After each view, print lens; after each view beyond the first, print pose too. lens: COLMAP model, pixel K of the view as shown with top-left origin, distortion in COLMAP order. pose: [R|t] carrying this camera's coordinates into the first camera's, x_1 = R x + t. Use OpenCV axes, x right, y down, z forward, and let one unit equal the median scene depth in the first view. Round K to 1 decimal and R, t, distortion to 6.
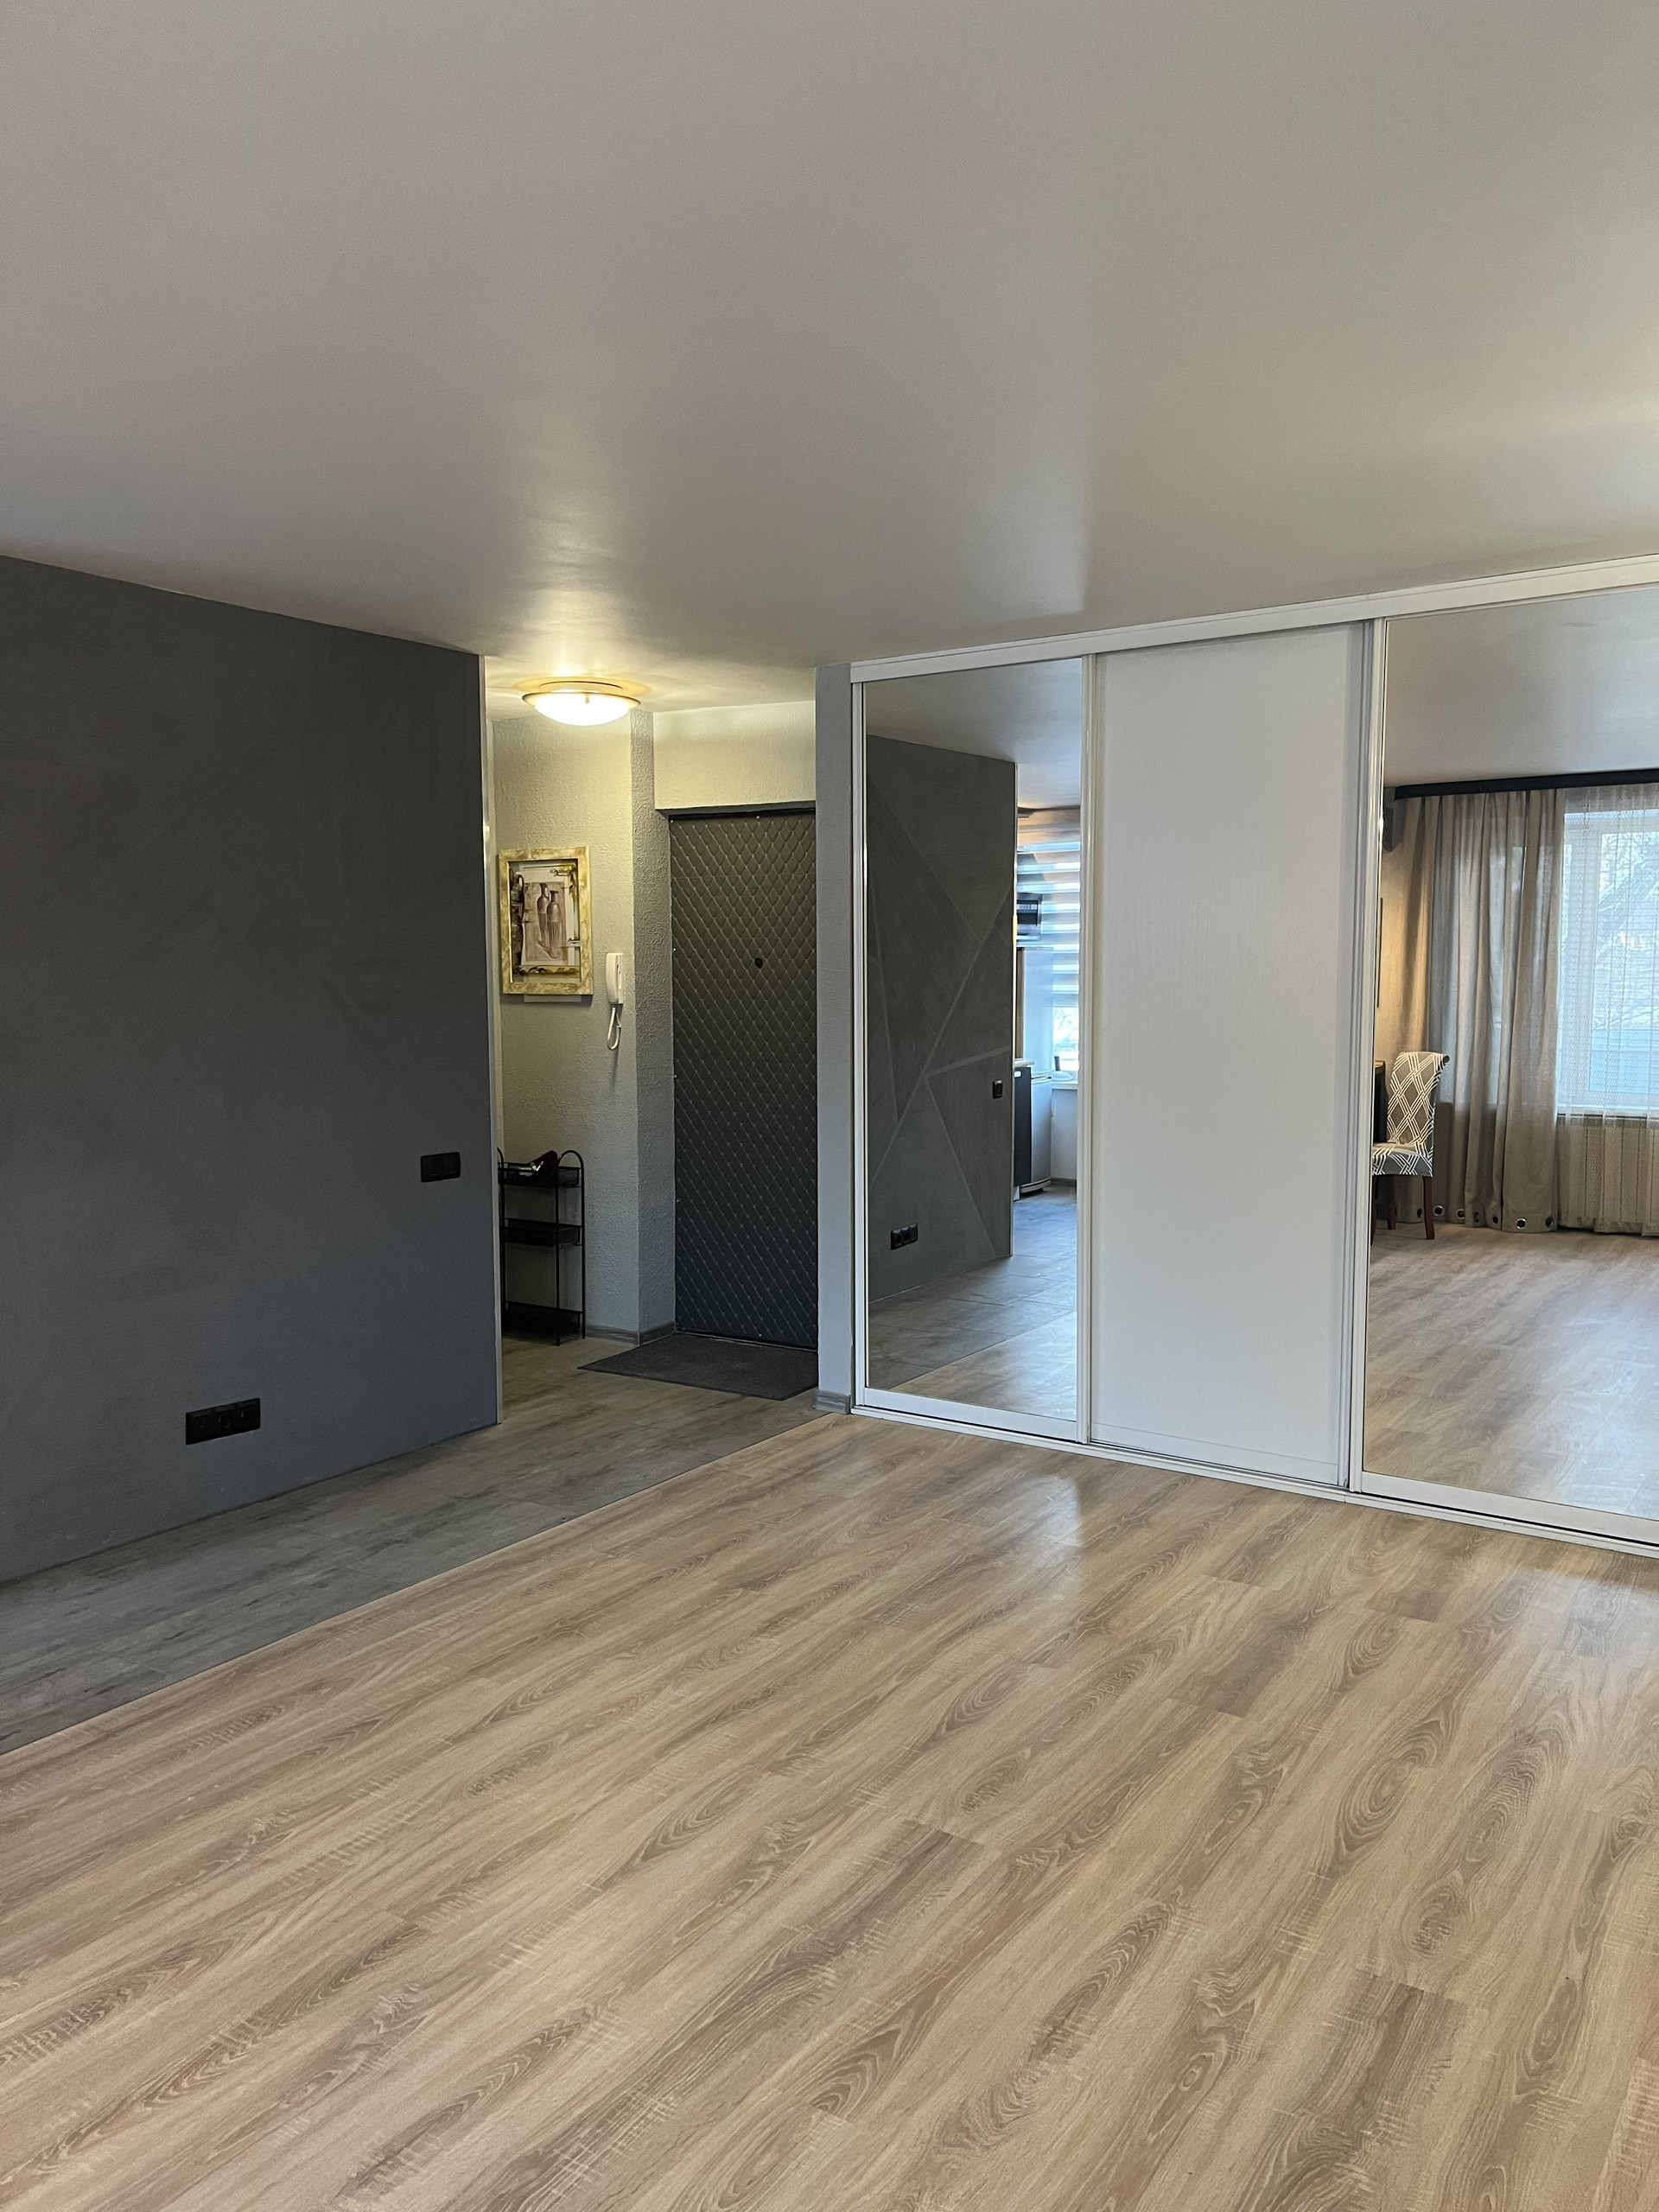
lens RADIAL K [[1665.6, 0, 831.1], [0, 1665.6, 1108.5], [0, 0, 1]] dist [0.069572, -0.091516]
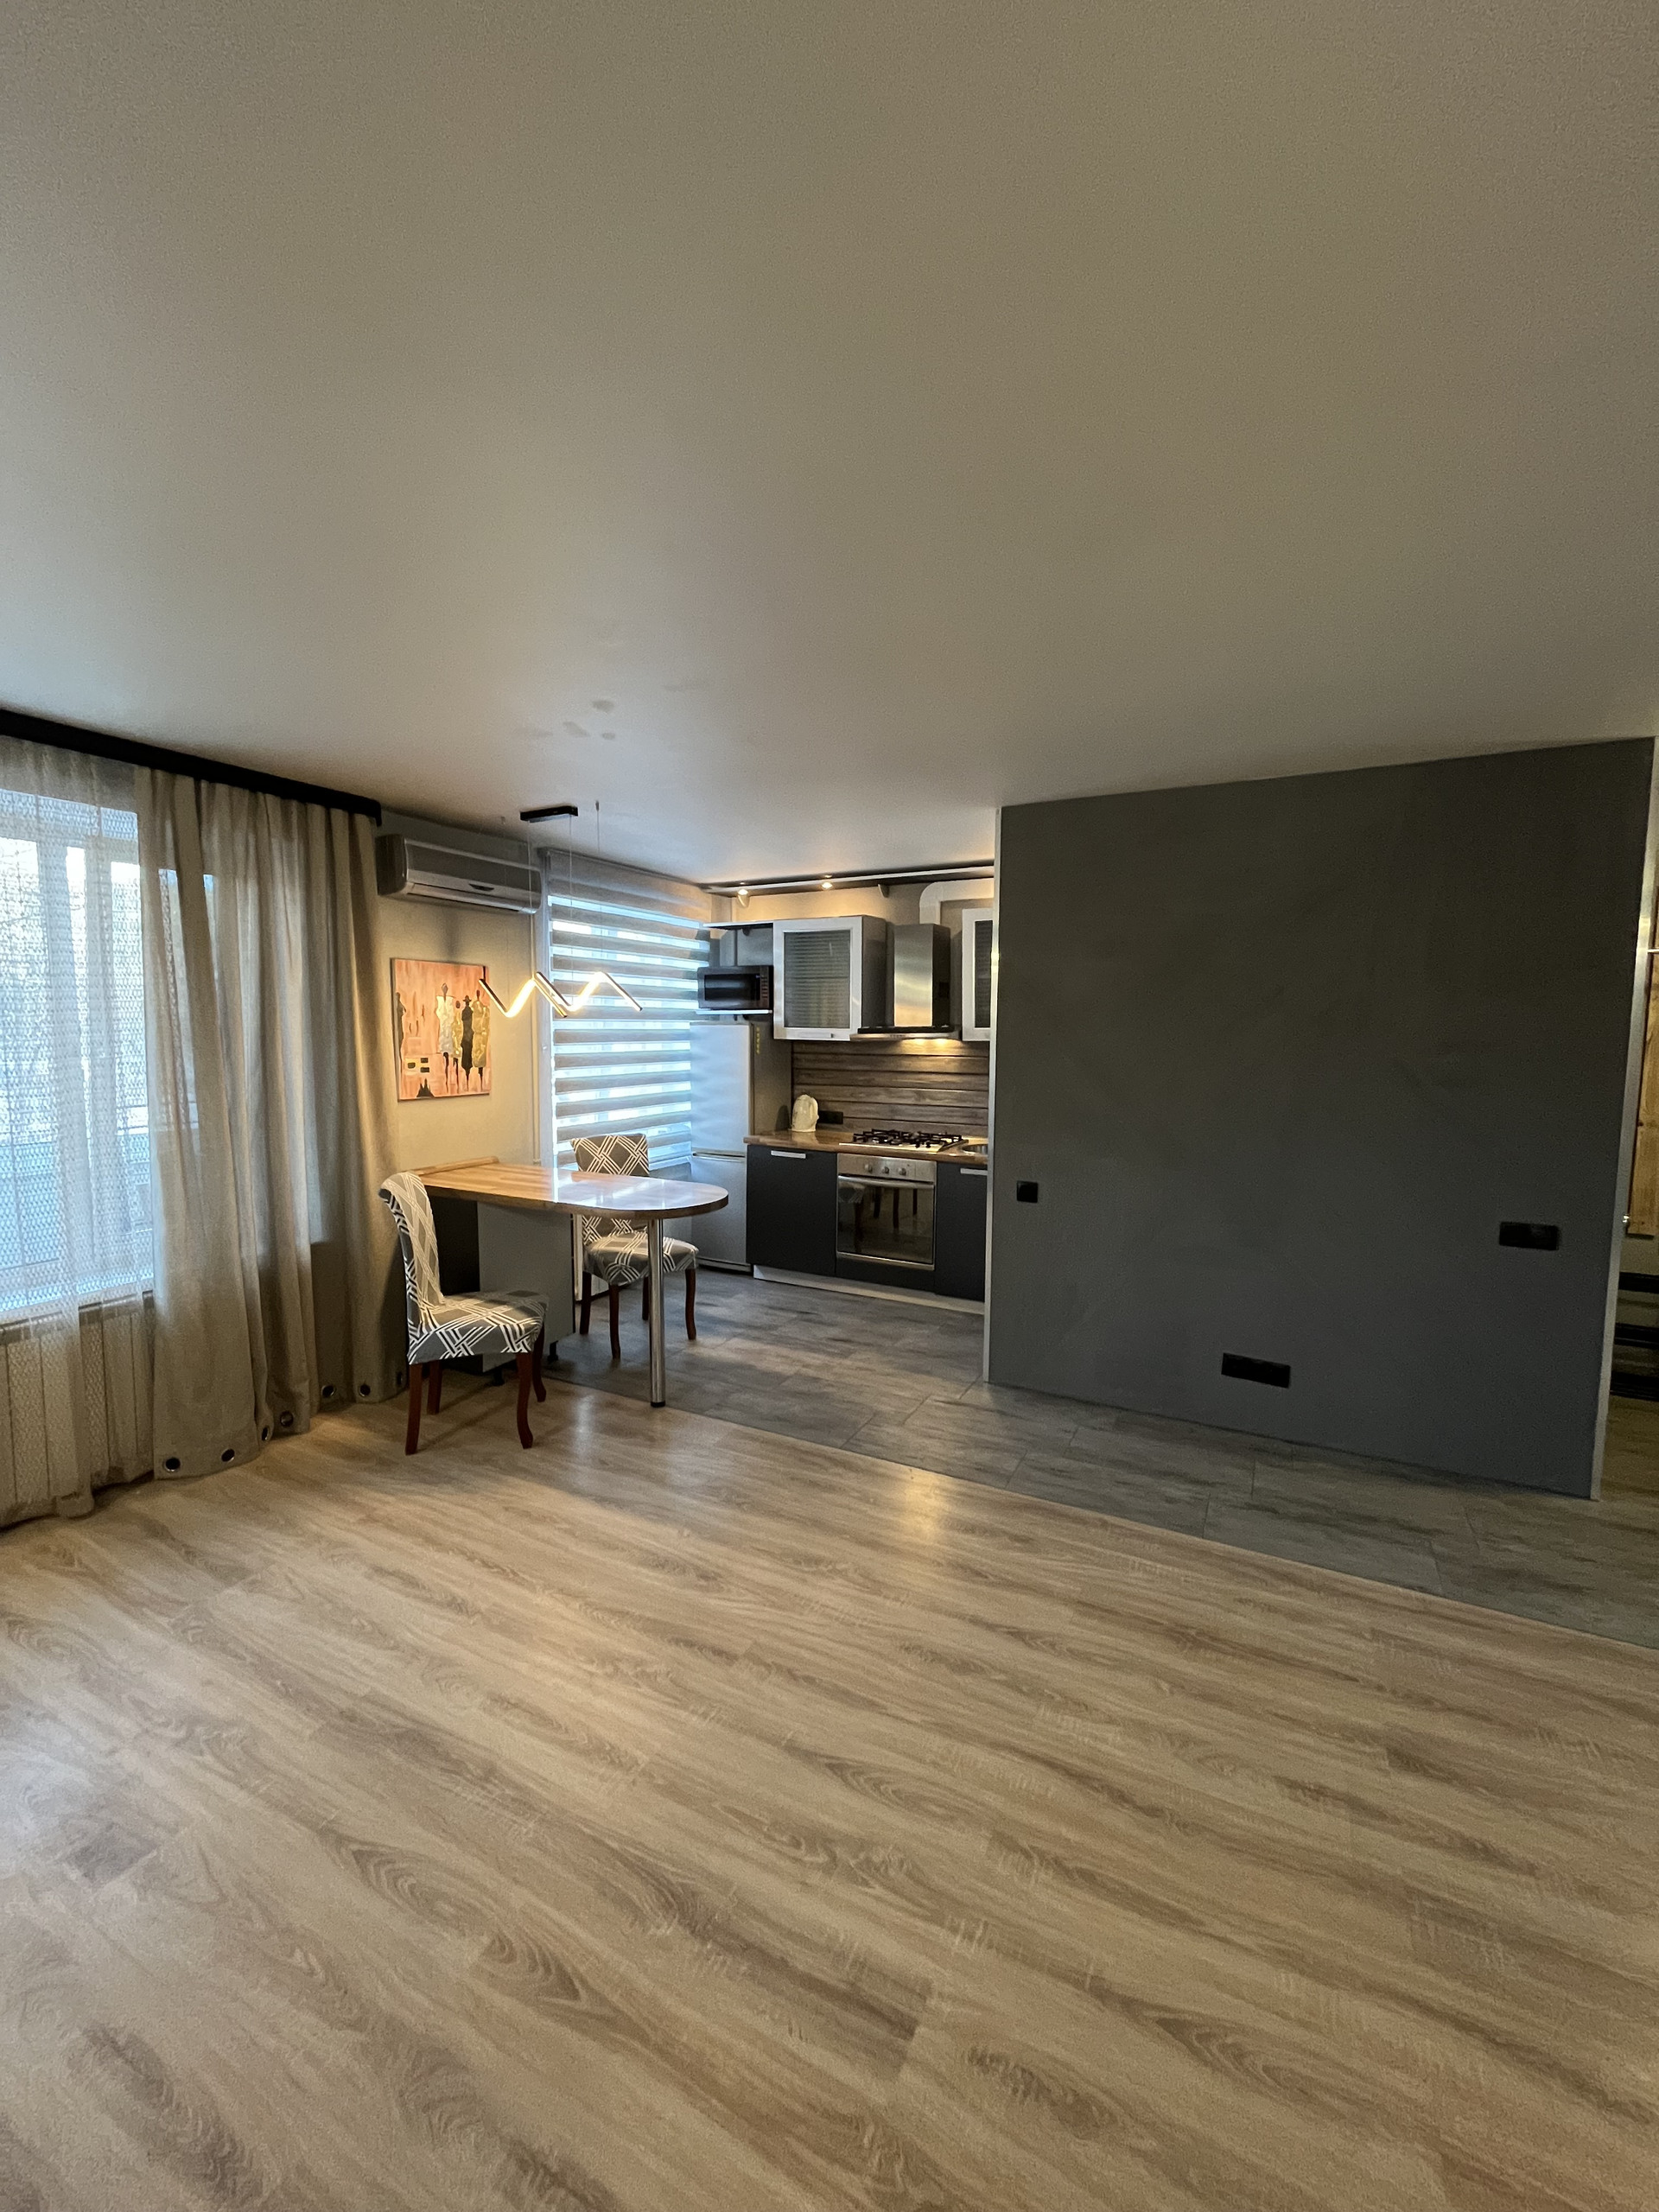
lens RADIAL K [[888.0, 0, 834.6], [0, 888.0, 1106.0], [0, 0, 1]] dist [-0.003294, -0.000691]
pose [[0.115202, 0.094656, -0.988822, 0.343402], [-0.094103, 0.992013, 0.083999, -0.068592], [0.988875, 0.083374, 0.123189, 0.606983]]
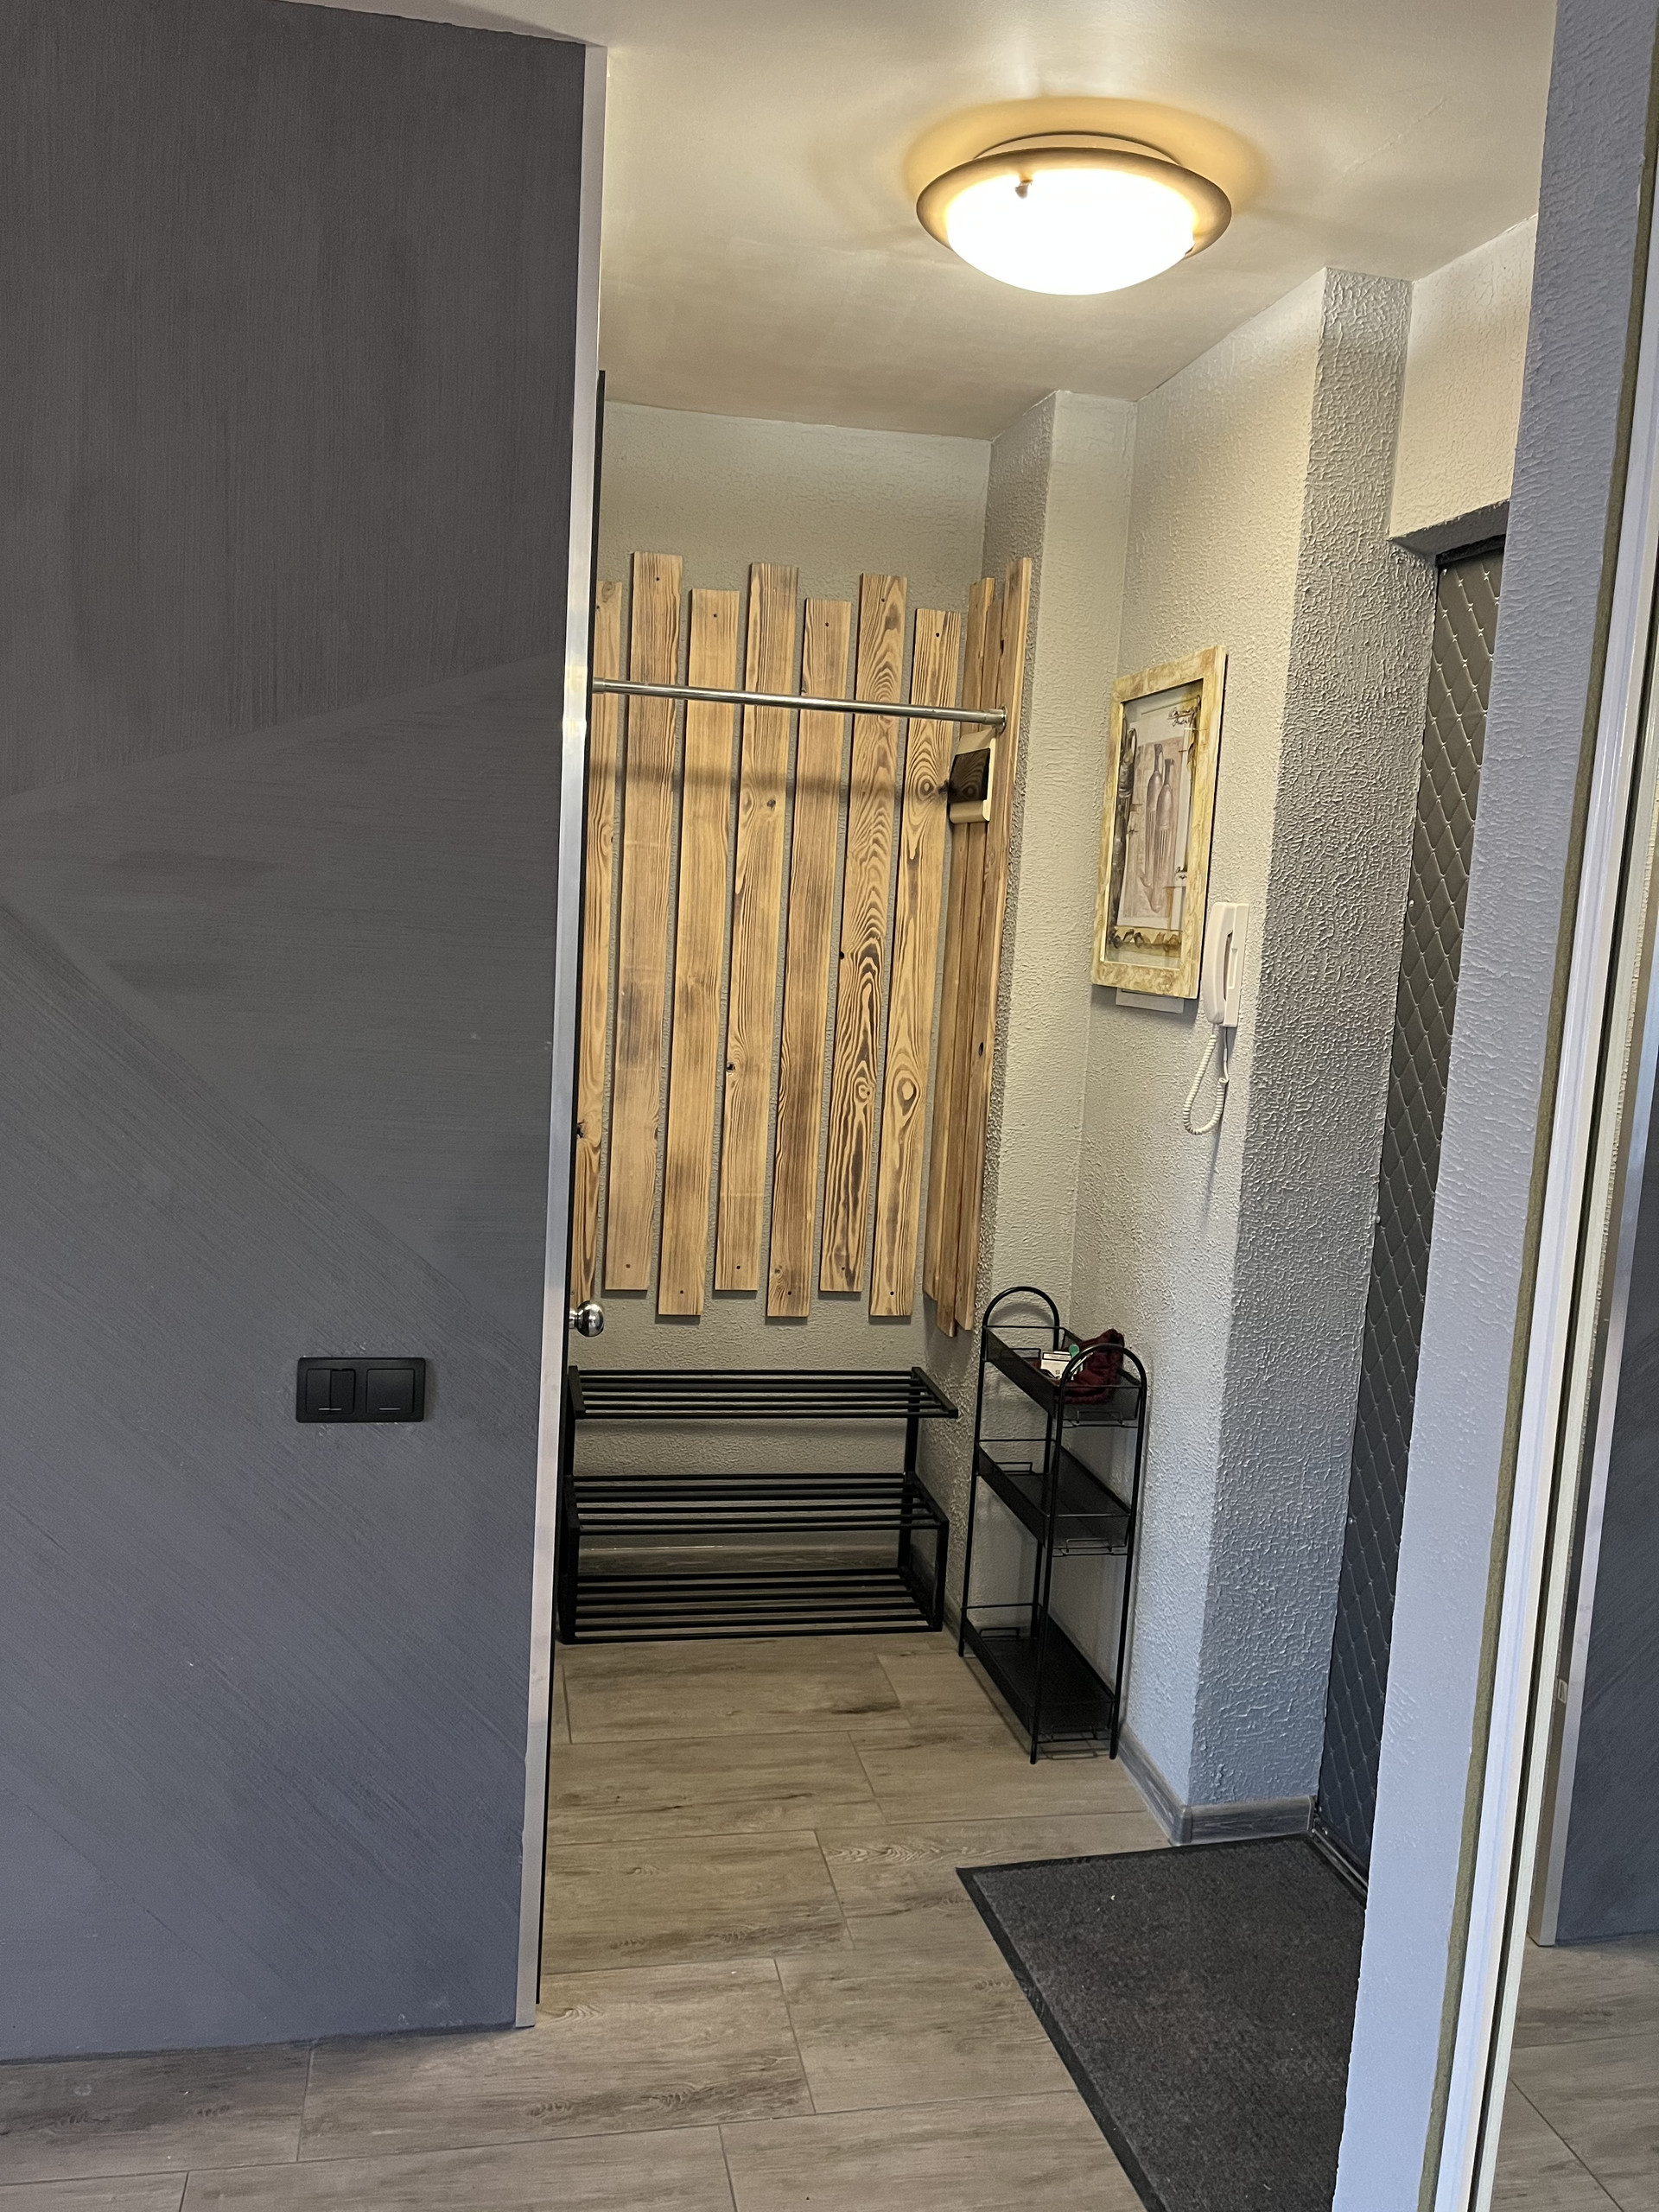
lens RADIAL K [[1665.6, 0, 815.0], [0, 1665.6, 1113.4], [0, 0, 1]] dist [0.069572, -0.091516]
pose [[0.708747, 0.128984, -0.693571, 0.141536], [-0.118020, 0.990967, 0.063689, -0.087234], [0.695521, 0.036716, 0.717567, 0.993533]]
